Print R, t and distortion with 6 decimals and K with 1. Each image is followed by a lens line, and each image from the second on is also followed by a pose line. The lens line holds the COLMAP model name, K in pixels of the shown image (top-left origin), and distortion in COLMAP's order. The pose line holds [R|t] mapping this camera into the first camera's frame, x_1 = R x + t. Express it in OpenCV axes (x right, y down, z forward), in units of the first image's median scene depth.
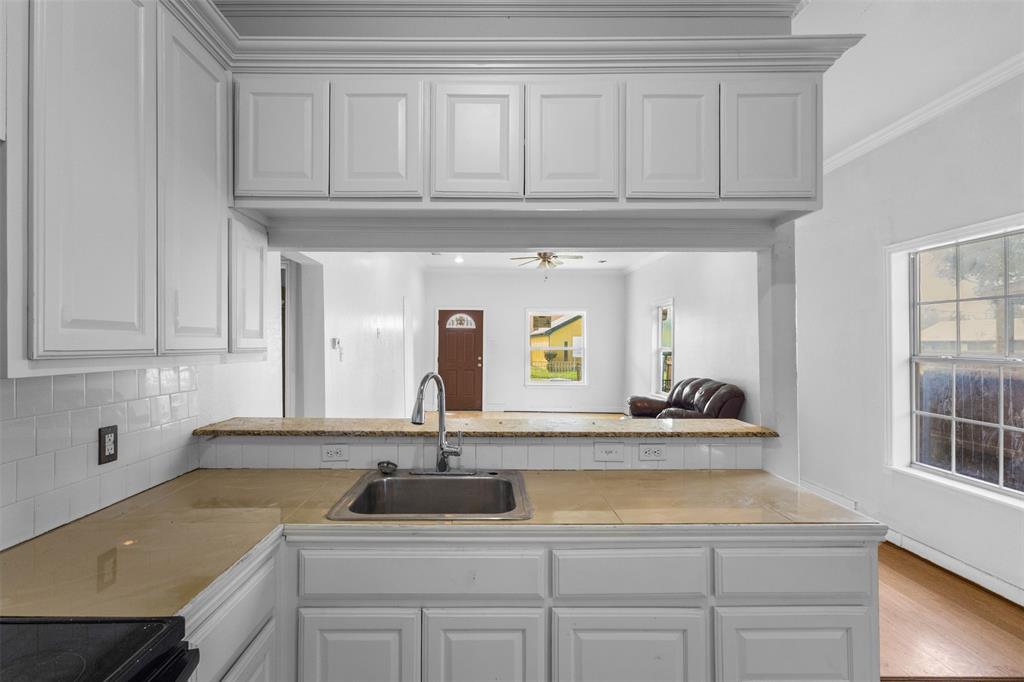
lens RADIAL K [[486.3, 0, 501.6], [0, 486.3, 343.1], [0, 0, 1]] dist [-0.001215, 0.001018]
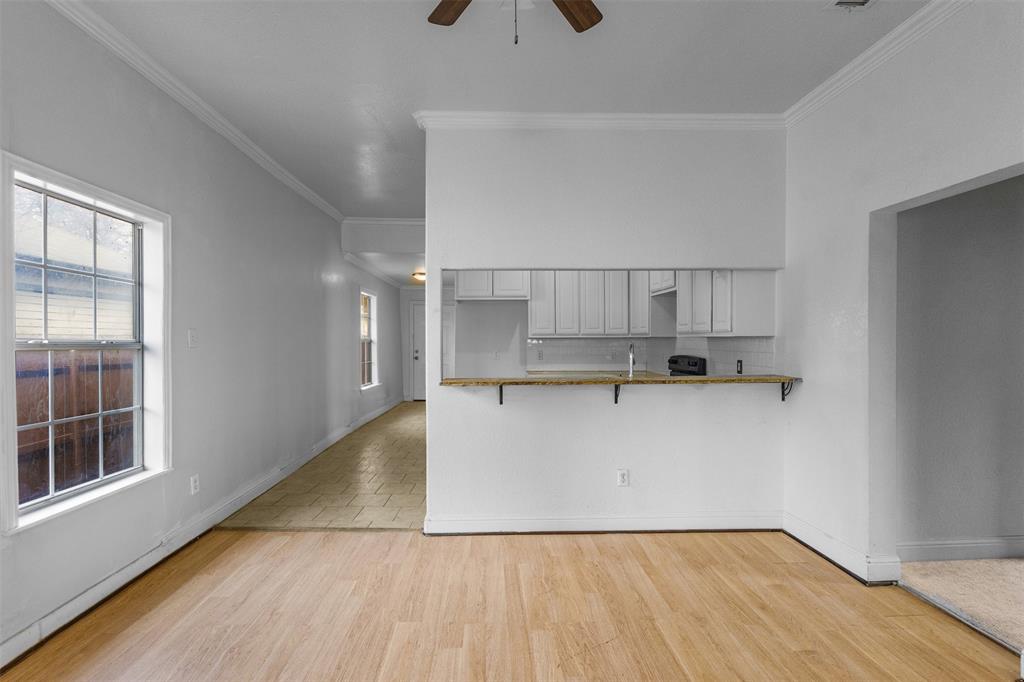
lens RADIAL K [[486.3, 0, 508.7], [0, 486.3, 341.6], [0, 0, 1]] dist [-0.001215, 0.001018]
pose [[-0.999994, -0.001942, -0.002934, 0.071397], [-0.001951, 0.999993, 0.003143, 0.008182], [0.002928, 0.003149, -0.999991, 0.558956]]
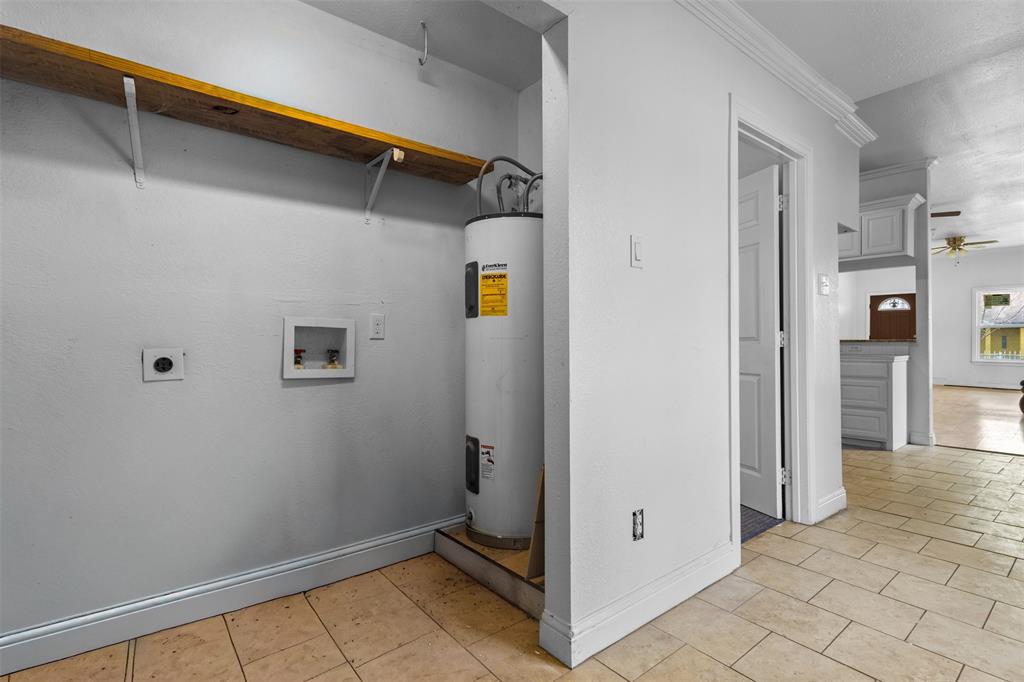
lens RADIAL K [[486.3, 0, 504.2], [0, 486.3, 338.6], [0, 0, 1]] dist [-0.001215, 0.001018]
pose [[0.624761, -0.004258, -0.780804, 0.237068], [0.004410, 0.999988, -0.001924, 0.034922], [0.780803, -0.002241, 0.624773, -0.435954]]
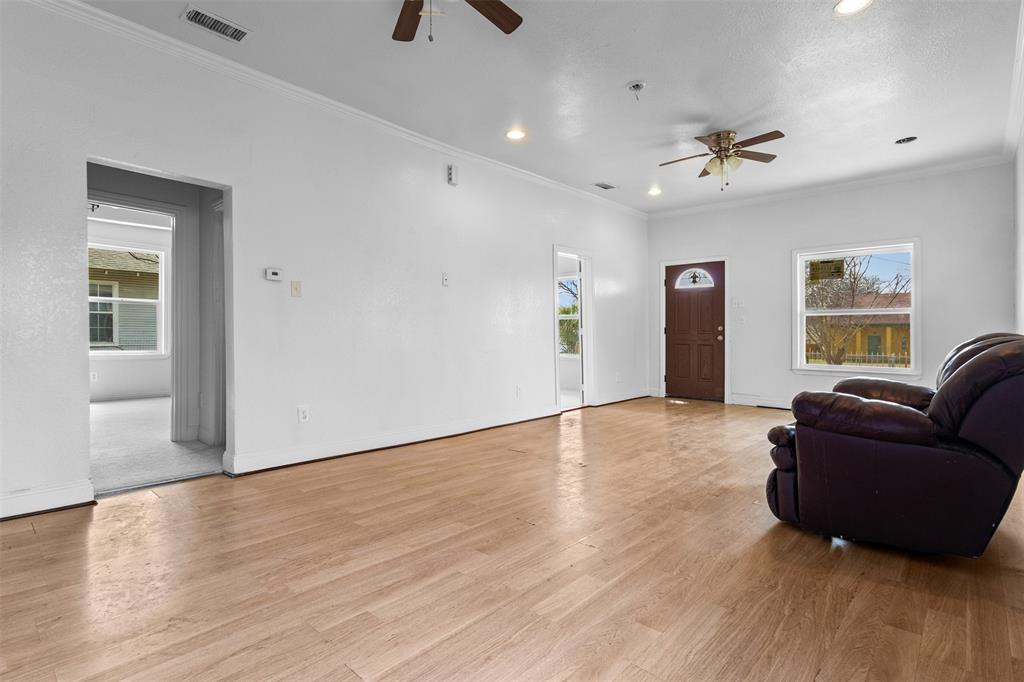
lens RADIAL K [[486.3, 0, 508.1], [0, 486.3, 332.8], [0, 0, 1]] dist [-0.001215, 0.001018]
pose [[0.707307, -0.001810, -0.706905, 0.239898], [-0.001613, 0.999990, -0.004175, 0.041363], [0.706905, 0.004093, 0.707297, 0.275898]]
